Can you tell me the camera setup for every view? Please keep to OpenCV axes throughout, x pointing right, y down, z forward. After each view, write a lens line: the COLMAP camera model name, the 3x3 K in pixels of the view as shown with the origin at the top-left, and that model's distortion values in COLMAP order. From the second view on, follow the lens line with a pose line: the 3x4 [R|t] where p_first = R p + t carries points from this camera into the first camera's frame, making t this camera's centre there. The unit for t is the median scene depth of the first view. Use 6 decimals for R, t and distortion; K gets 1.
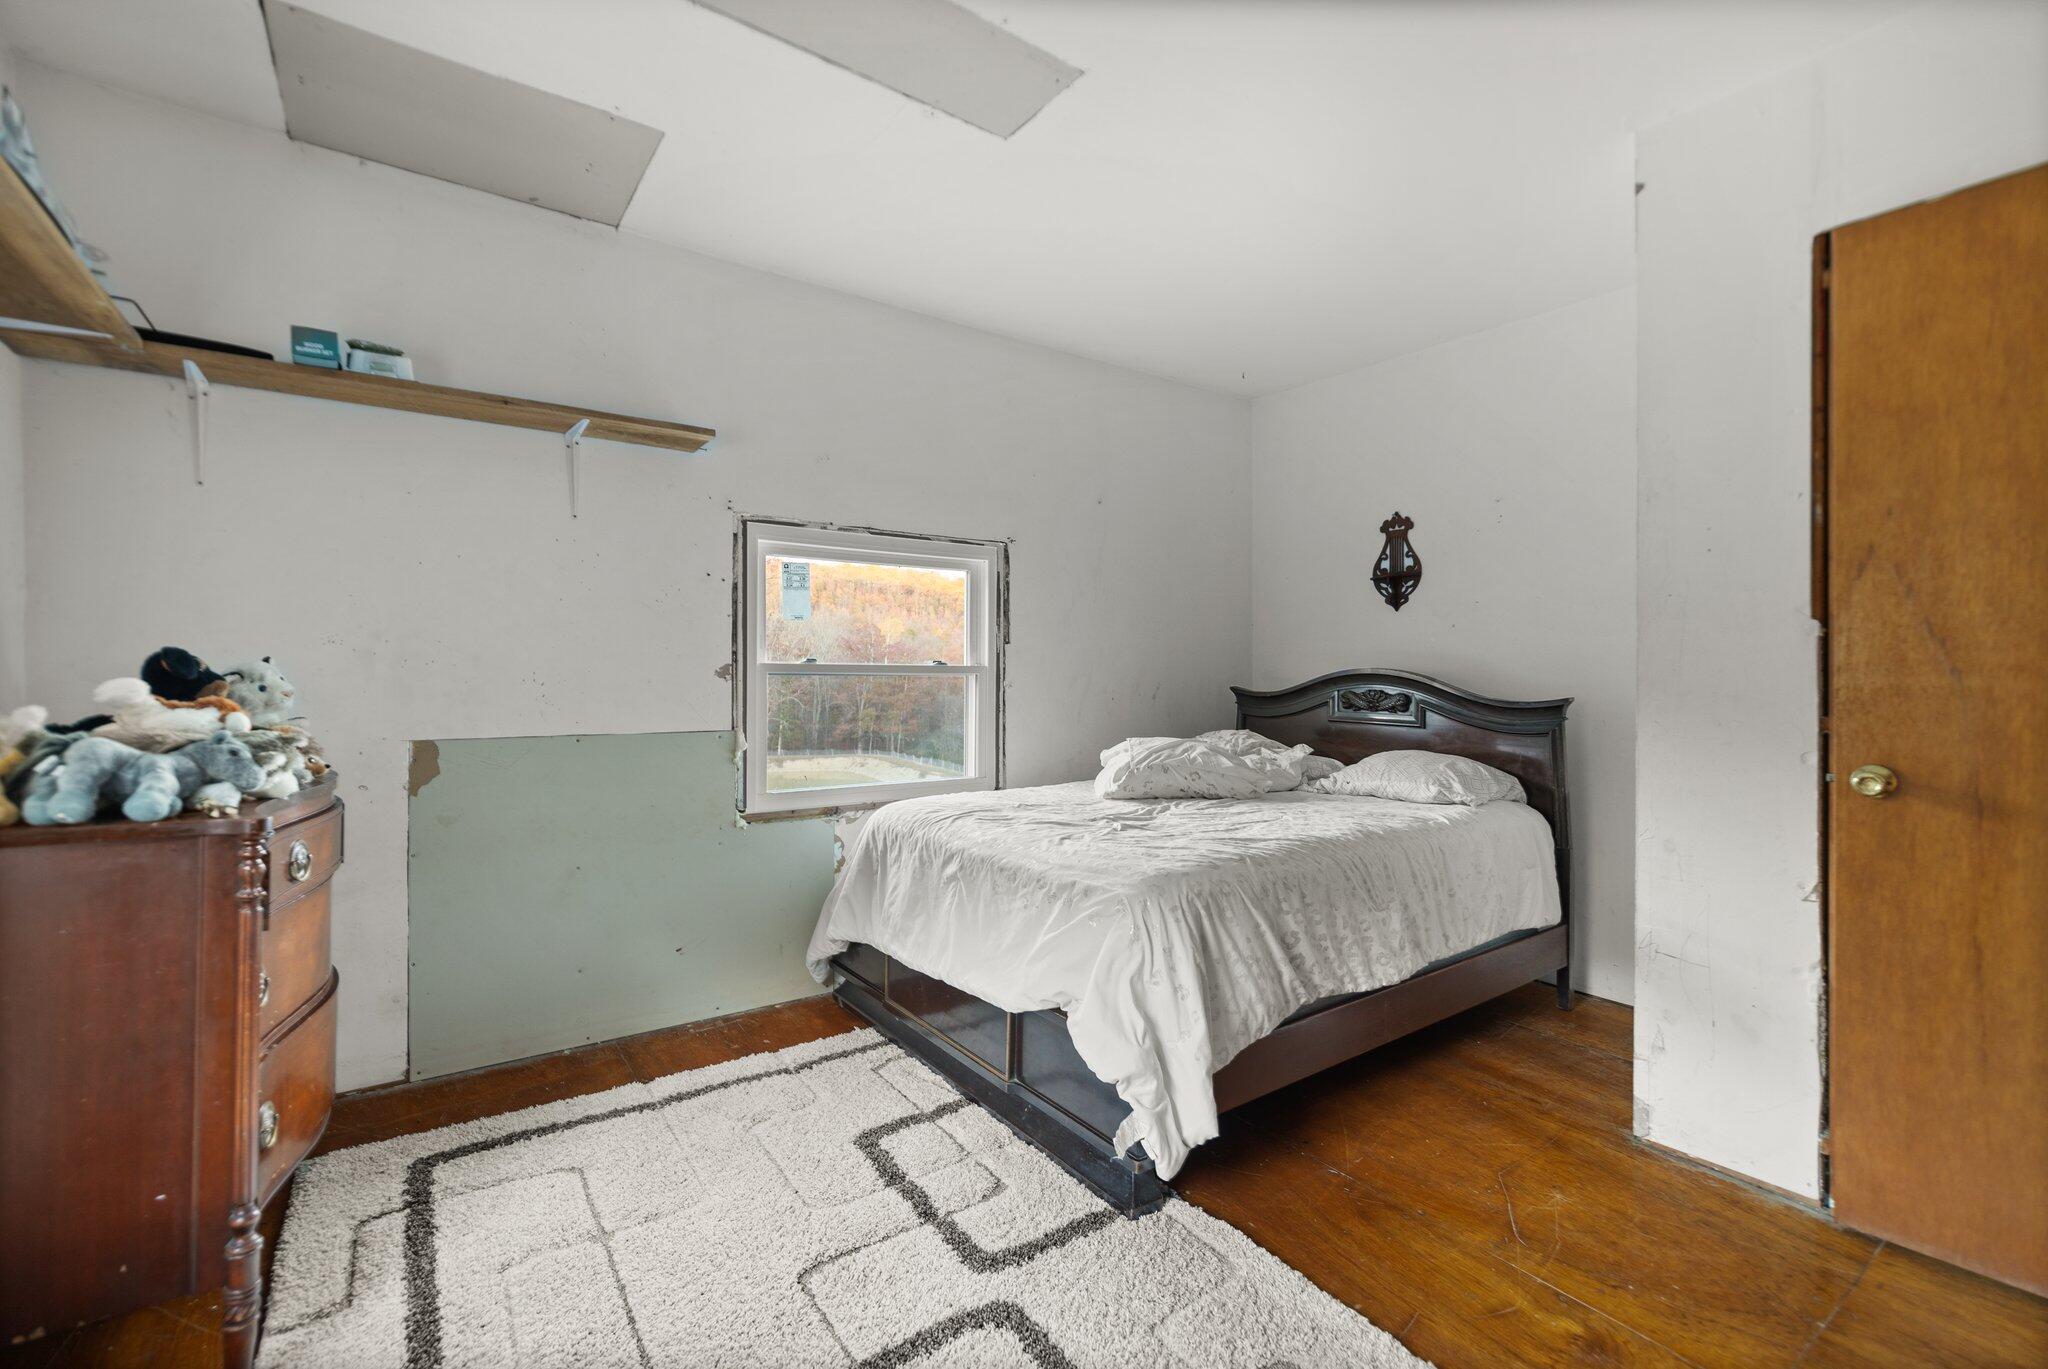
lens RADIAL K [[887.8, 0, 1013.5], [0, 887.8, 673.8], [0, 0, 1]] dist [-0.000738, -0.000927]
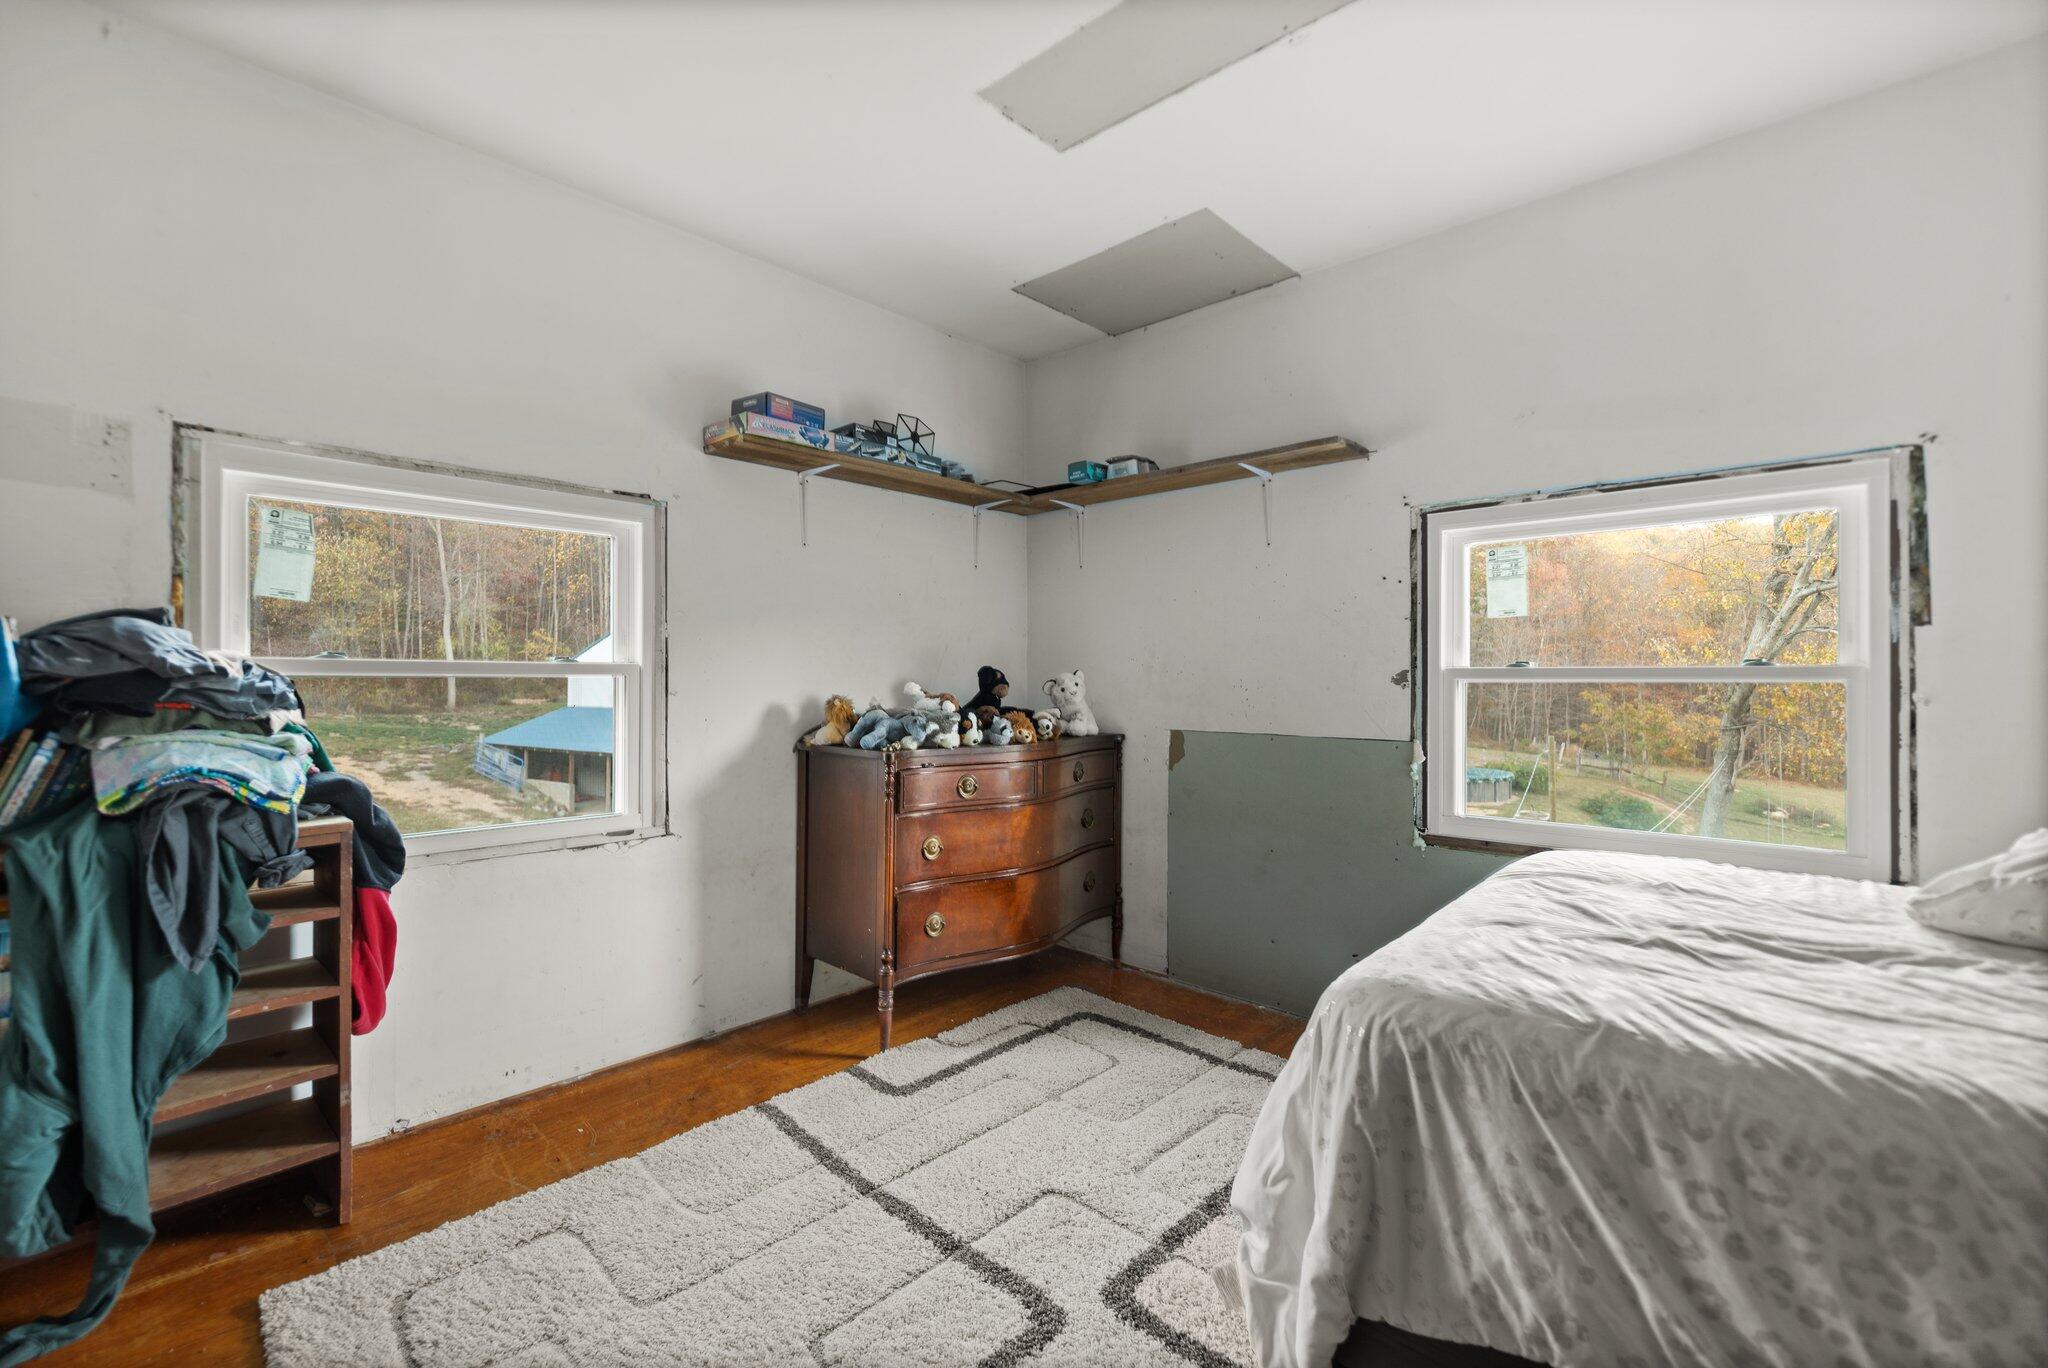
lens RADIAL K [[887.8, 0, 1013.5], [0, 887.8, 673.3], [0, 0, 1]] dist [-0.000738, -0.000927]
pose [[0.198599, -0.010726, -0.980022, 0.625422], [0.000594, 0.999941, -0.010824, 0.002994], [0.980081, 0.001567, 0.198593, 0.491992]]
